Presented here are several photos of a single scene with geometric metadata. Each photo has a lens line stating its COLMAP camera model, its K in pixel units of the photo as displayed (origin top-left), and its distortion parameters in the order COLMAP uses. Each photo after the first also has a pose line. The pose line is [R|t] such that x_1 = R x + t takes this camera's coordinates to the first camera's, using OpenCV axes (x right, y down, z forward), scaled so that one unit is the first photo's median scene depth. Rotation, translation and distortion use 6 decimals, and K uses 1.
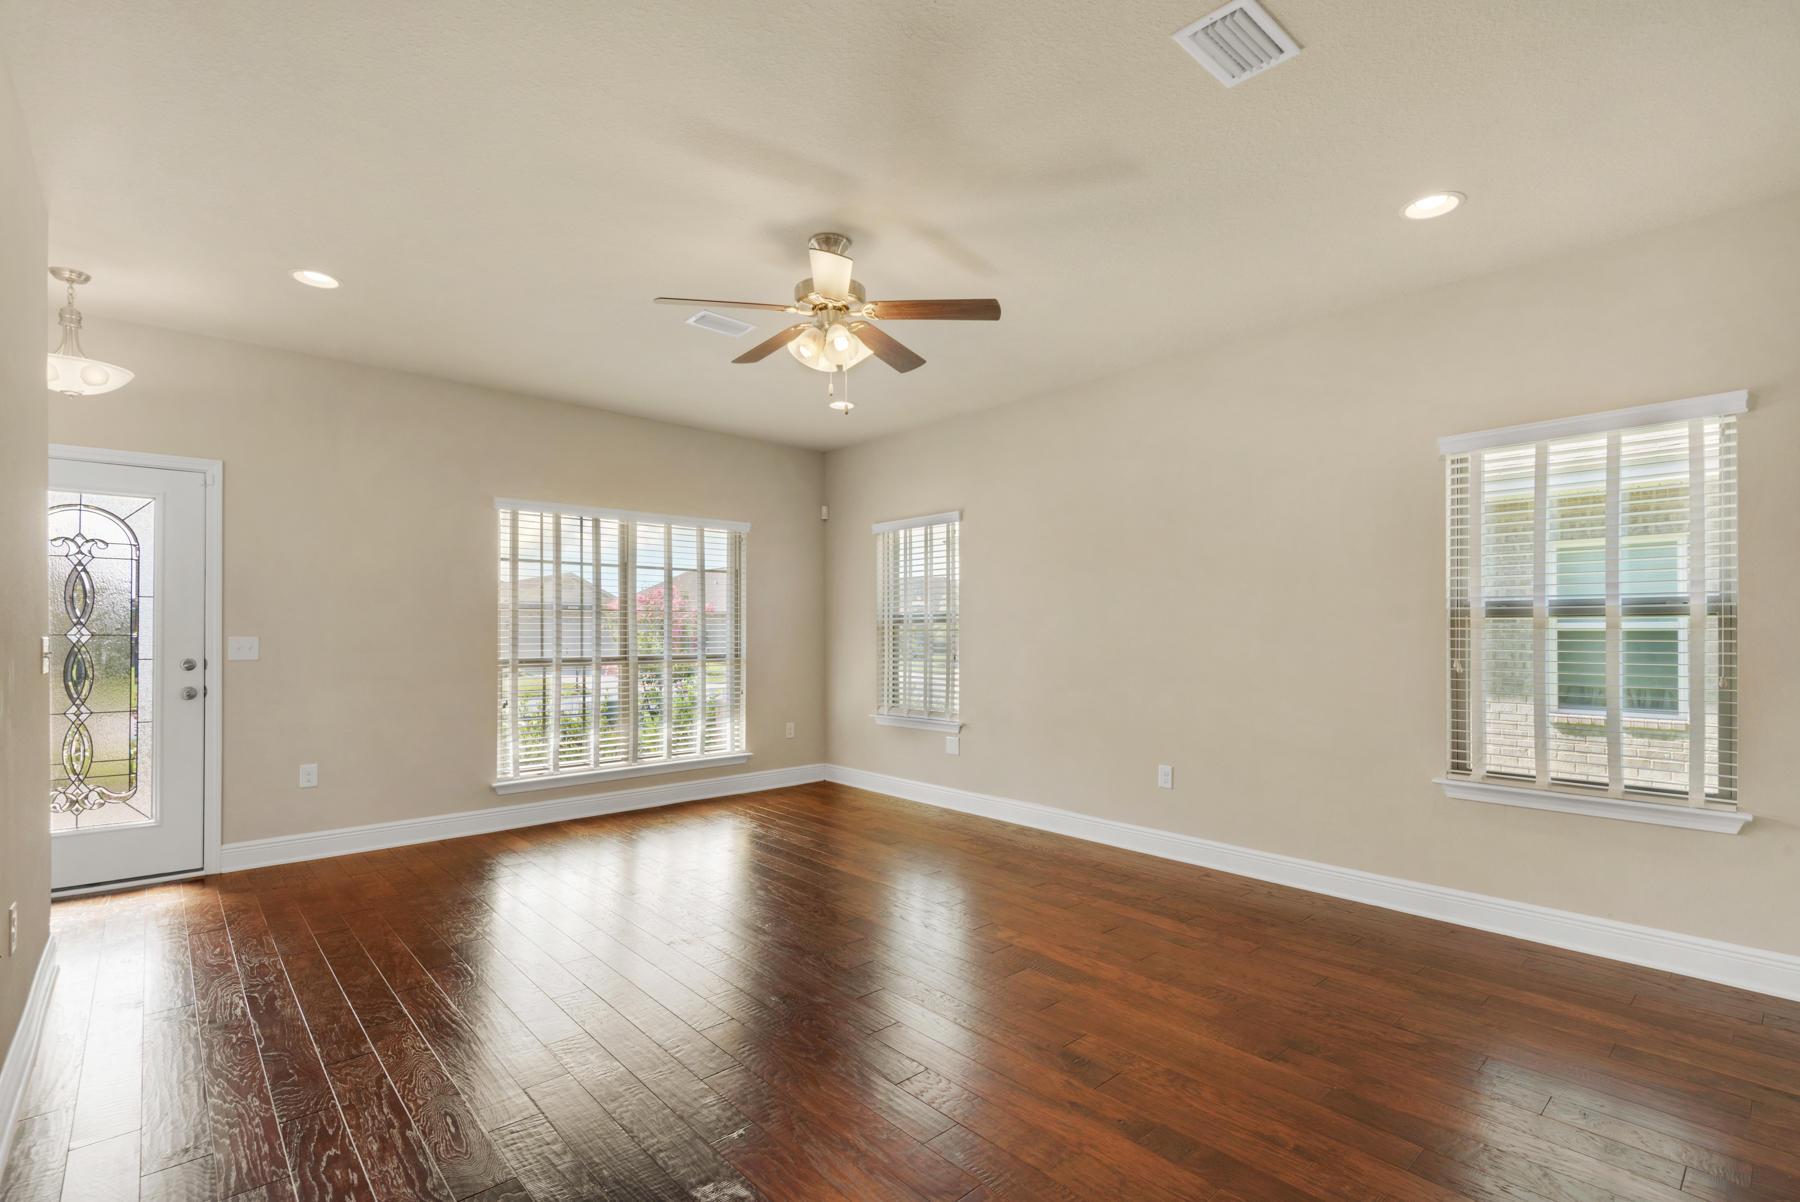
lens RADIAL K [[810.8, 0, 899.5], [0, 810.8, 628.0], [0, 0, 1]] dist [0.003201, -0.000262]
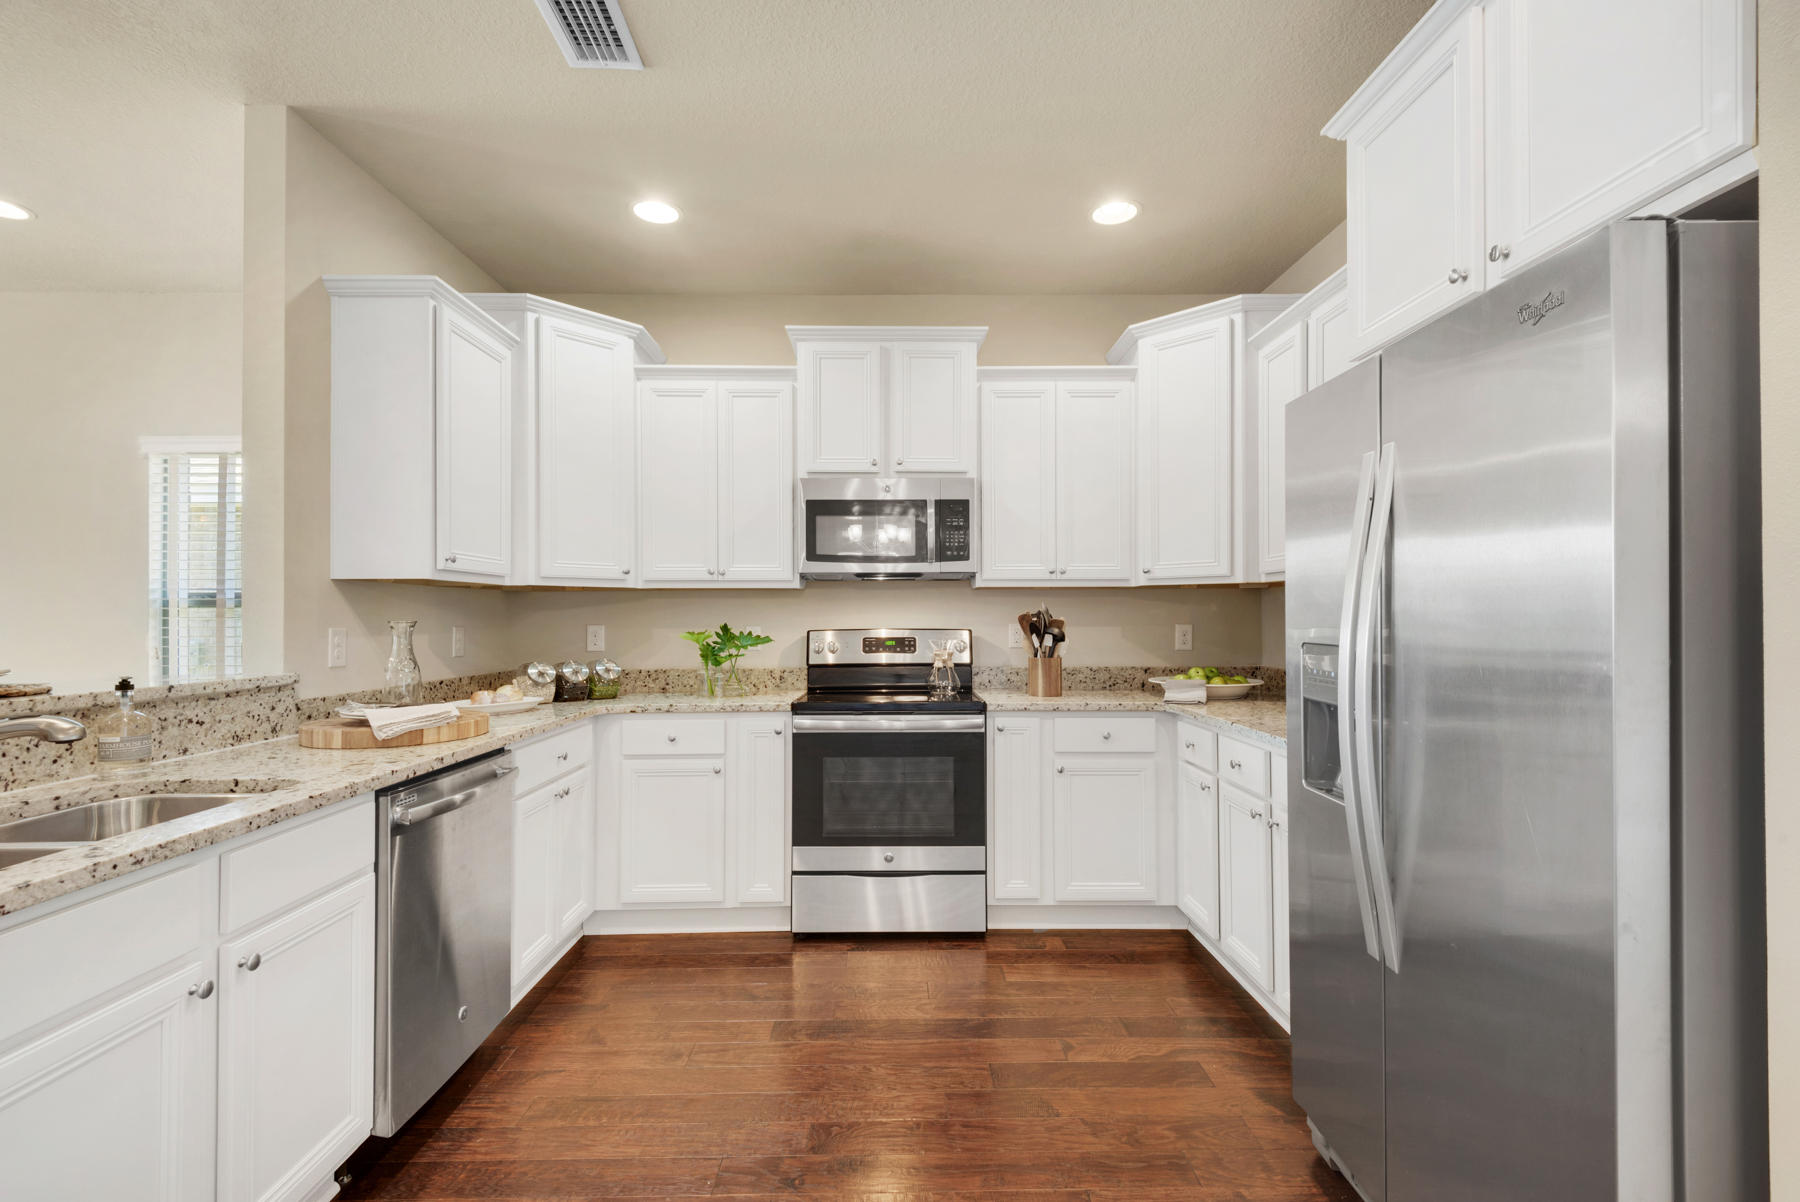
lens RADIAL K [[812.4, 0, 893.2], [0, 812.4, 609.4], [0, 0, 1]] dist [0.034954, -0.024398]
pose [[0.663440, 0.002389, 0.748226, 0.369480], [0.001572, 0.999988, -0.004587, -0.002503], [-0.748228, 0.004219, 0.663429, -0.315520]]
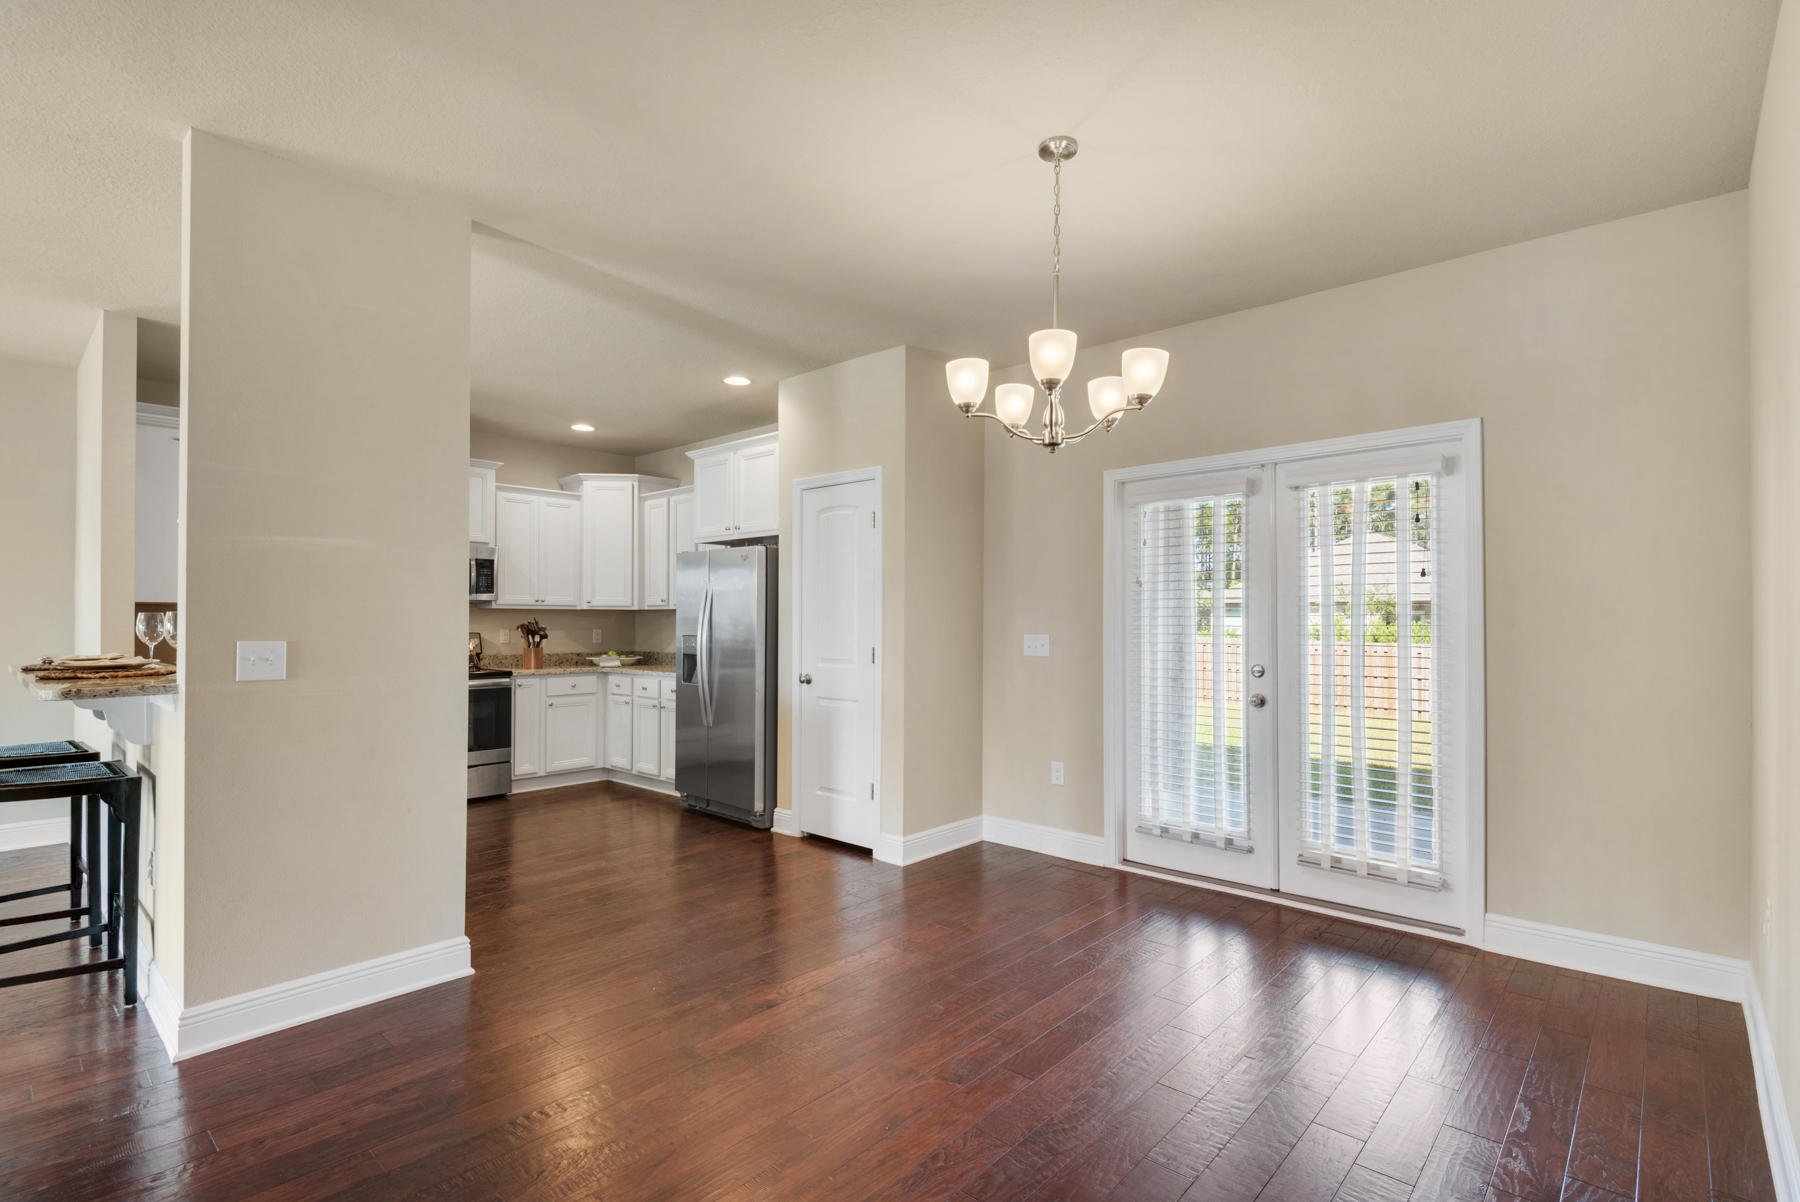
lens RADIAL K [[844.1, 0, 903.0], [0, 844.1, 612.8], [0, 0, 1]] dist [0.018013, -0.000541]
pose [[-0.107473, 0.004808, 0.994196, -0.411008], [-0.004544, 0.999975, -0.005327, -0.014643], [-0.994198, -0.005090, -0.107449, -0.383163]]
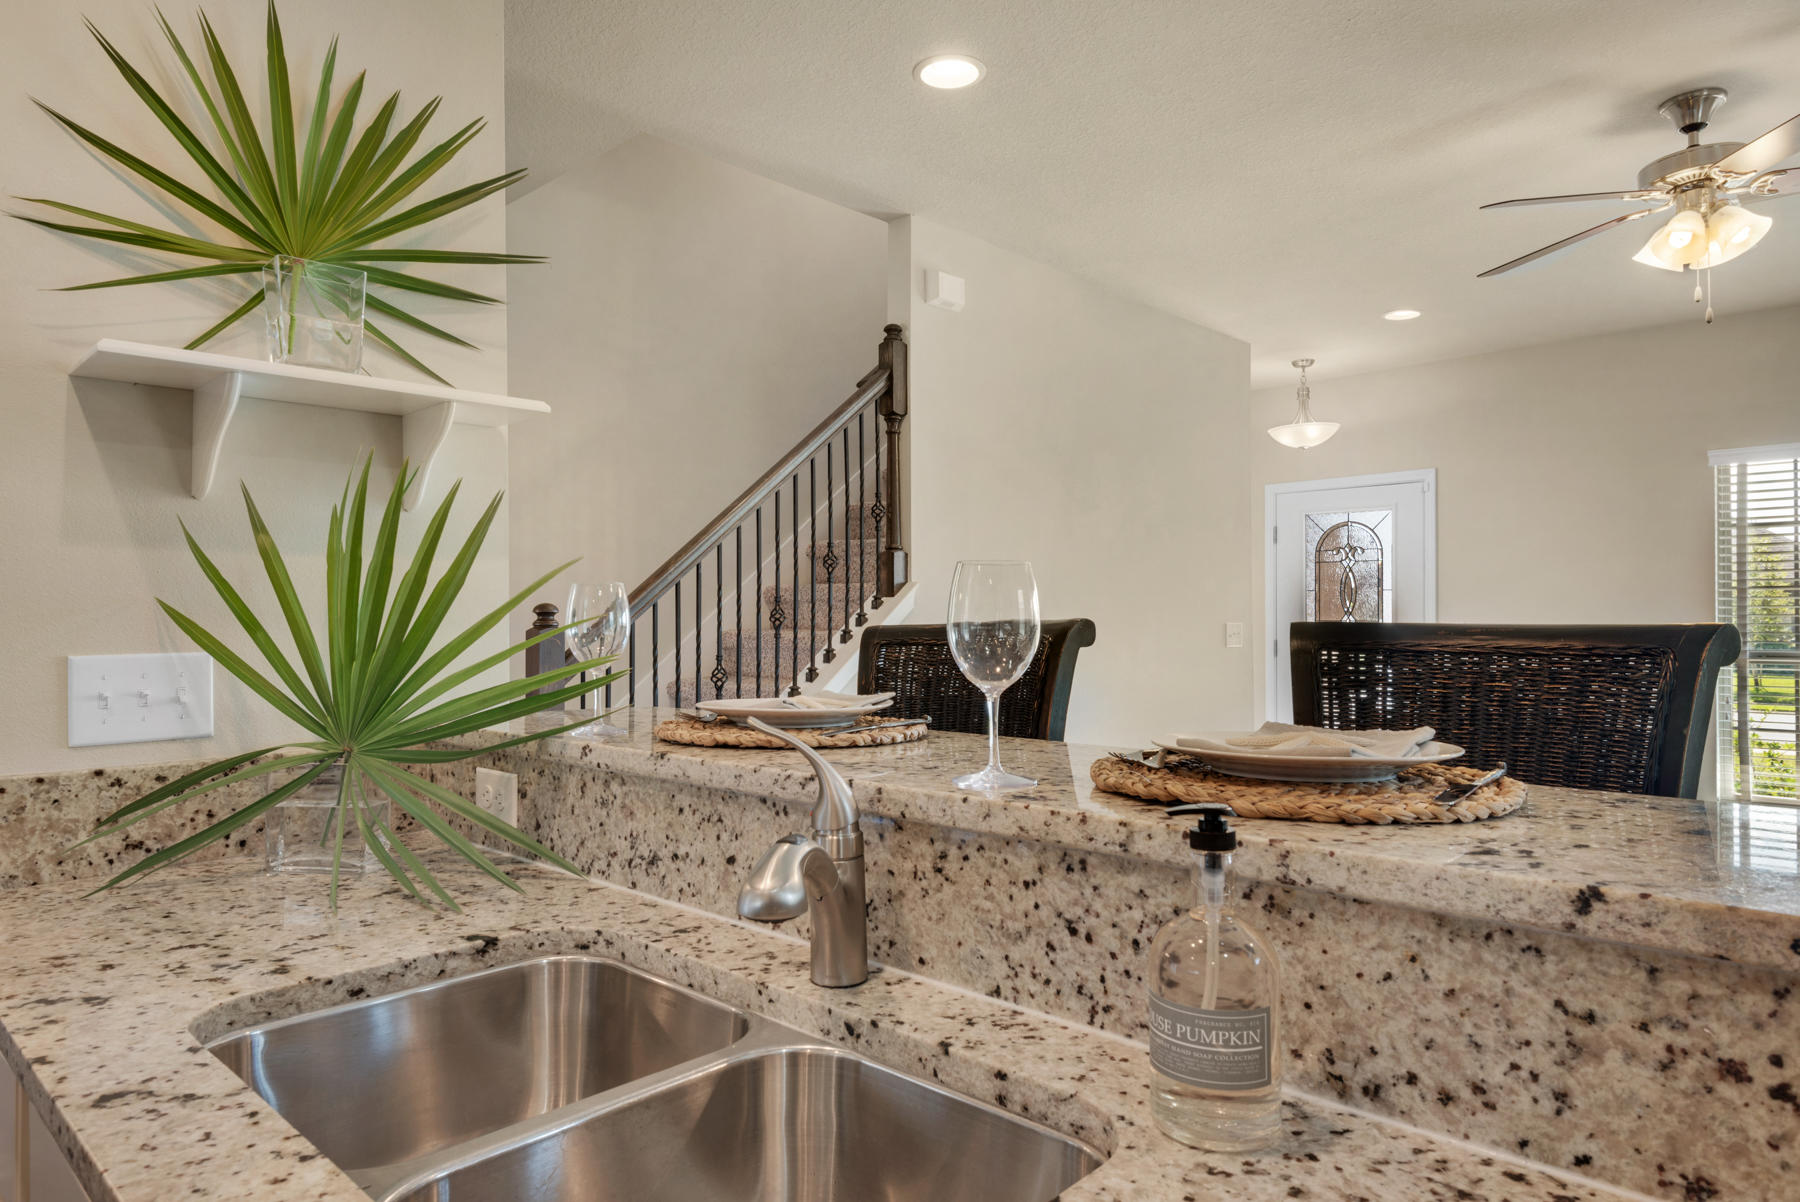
lens RADIAL K [[1105.3, 0, 888.0], [0, 1105.3, 601.5], [0, 0, 1]] dist [0.002955, 0.000393]
pose [[0.063476, -0.016664, -0.997844, 0.566644], [0.010534, 0.999816, -0.016027, -0.001524], [0.997928, -0.009494, 0.063640, 0.121137]]
